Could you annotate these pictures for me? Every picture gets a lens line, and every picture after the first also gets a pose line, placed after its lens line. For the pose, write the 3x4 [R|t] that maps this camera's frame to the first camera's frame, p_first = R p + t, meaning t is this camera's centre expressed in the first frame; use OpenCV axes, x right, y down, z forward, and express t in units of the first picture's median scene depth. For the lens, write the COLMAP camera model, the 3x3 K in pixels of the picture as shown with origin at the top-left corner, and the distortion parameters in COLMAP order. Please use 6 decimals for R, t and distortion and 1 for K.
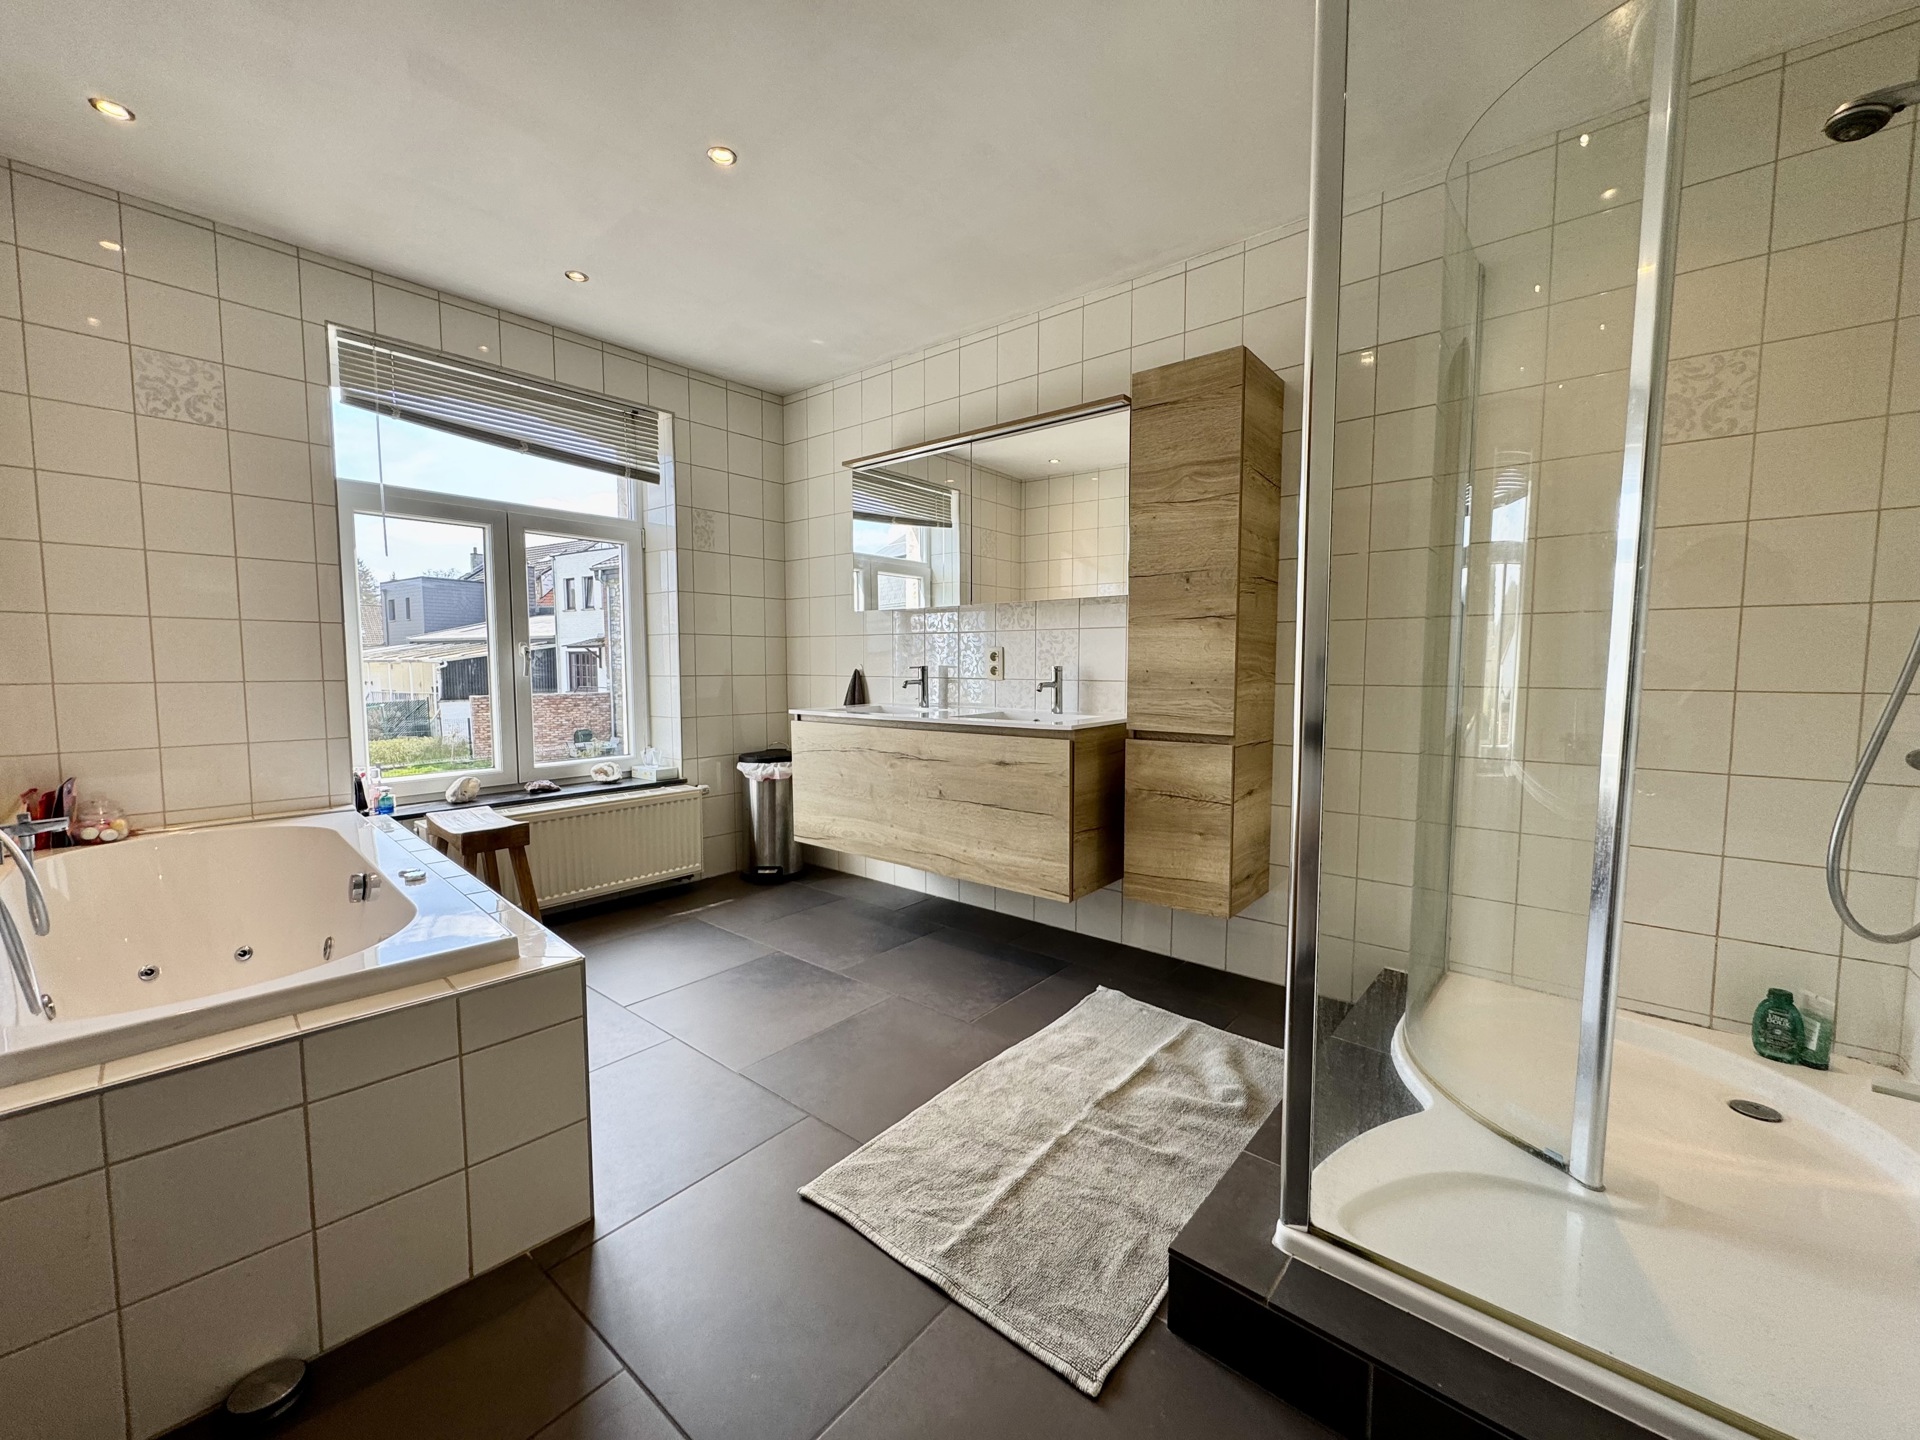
lens RADIAL K [[764.9, 0, 965.8], [0, 764.9, 718.7], [0, 0, 1]] dist [0.000378, -0.000069]
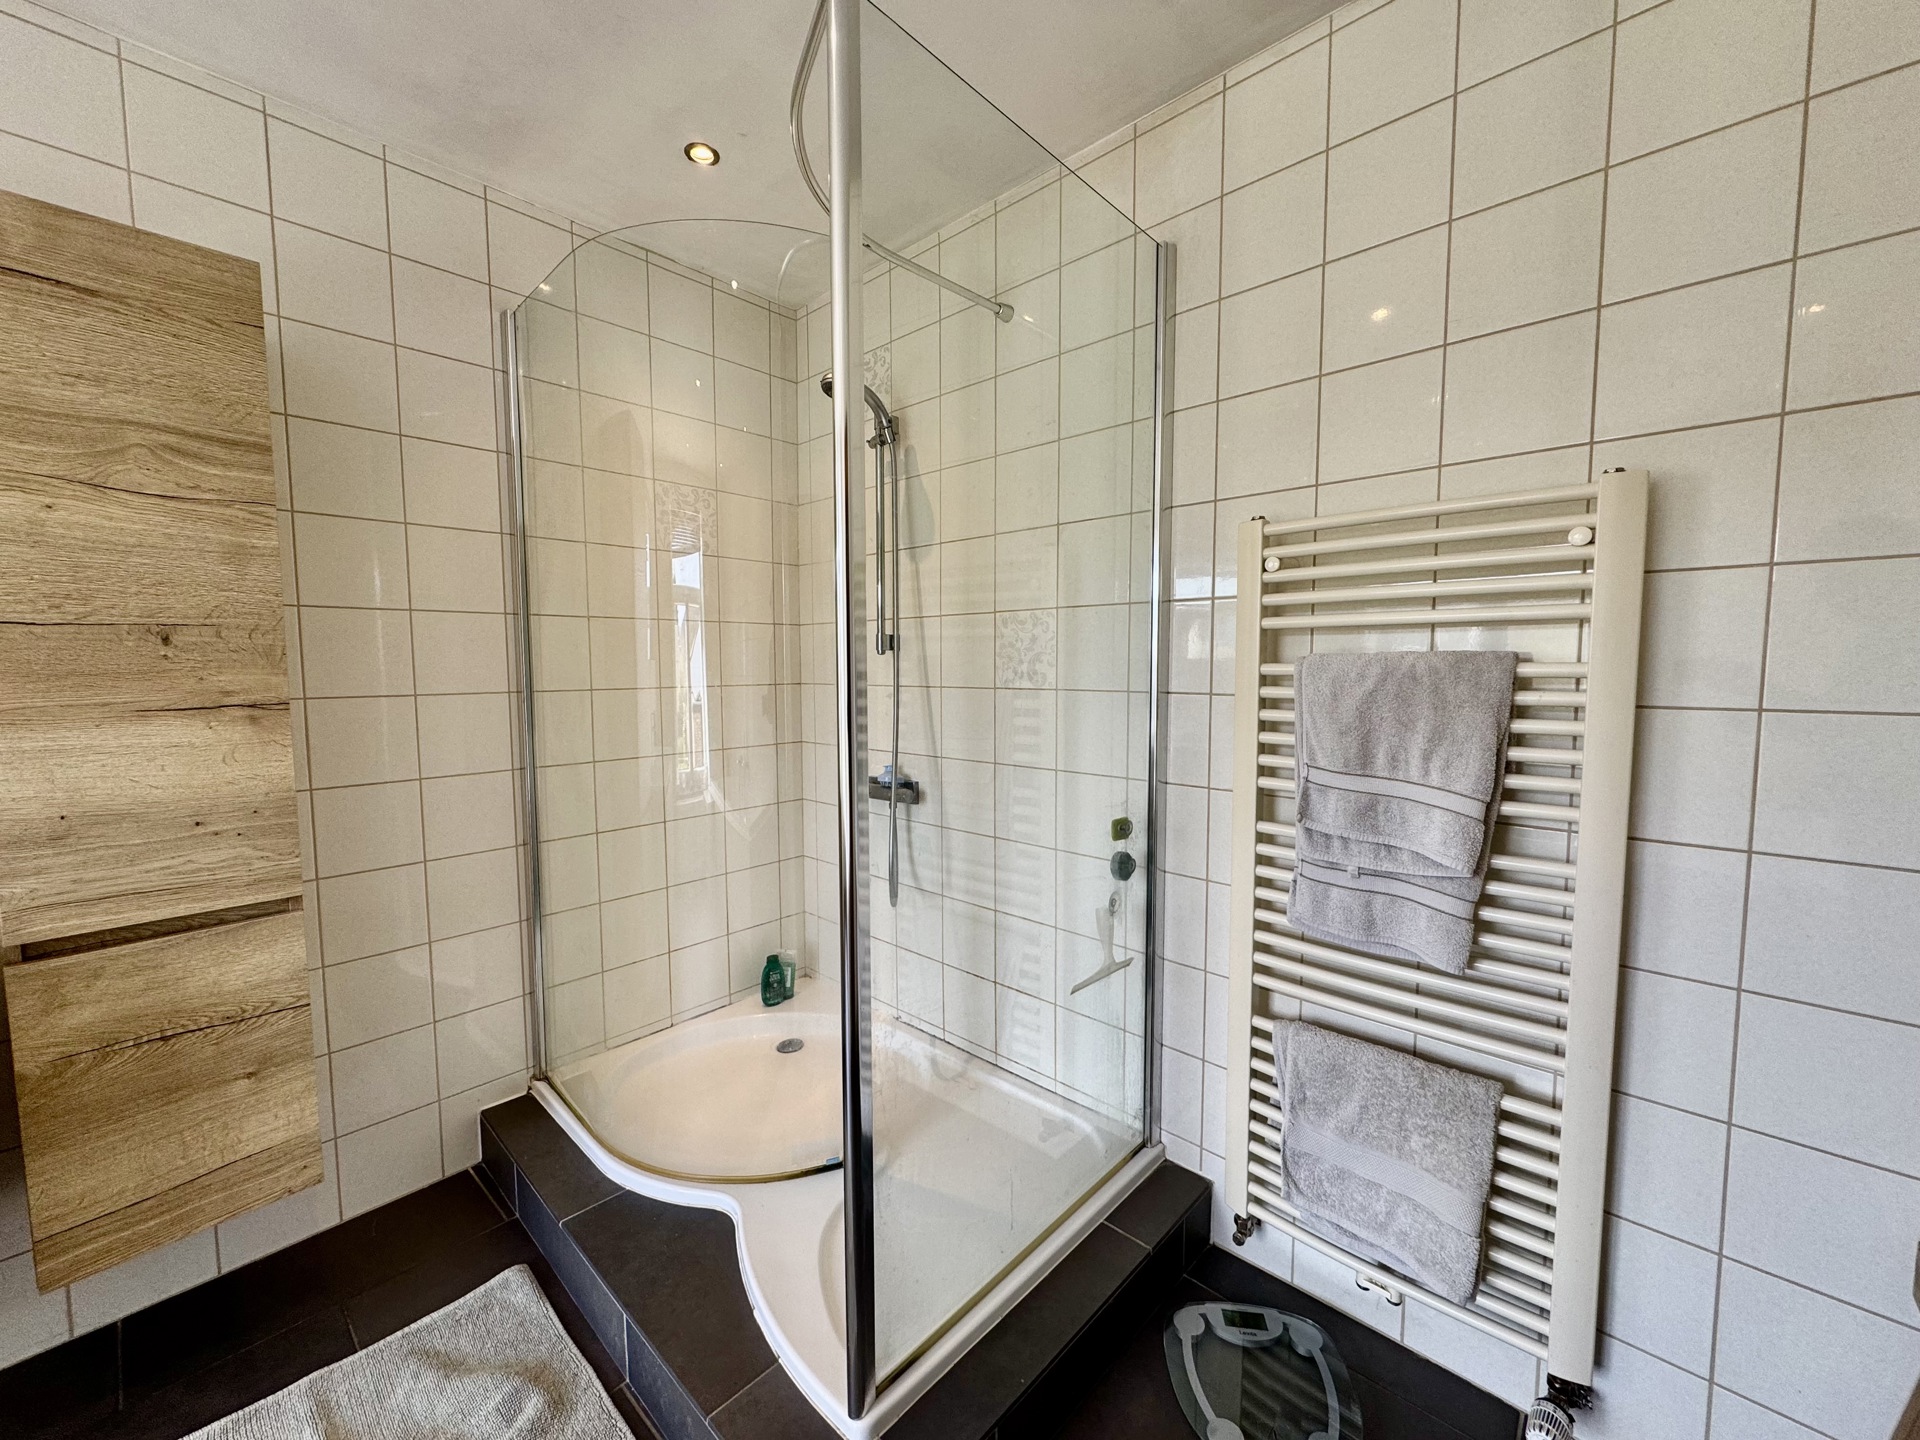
lens RADIAL K [[764.9, 0, 963.8], [0, 764.9, 718.3], [0, 0, 1]] dist [0.000378, -0.000069]
pose [[0.048049, -0.074640, 0.996052, -0.231930], [0.080994, 0.994211, 0.070595, -0.119691], [-0.995556, 0.077282, 0.053816, 0.415641]]
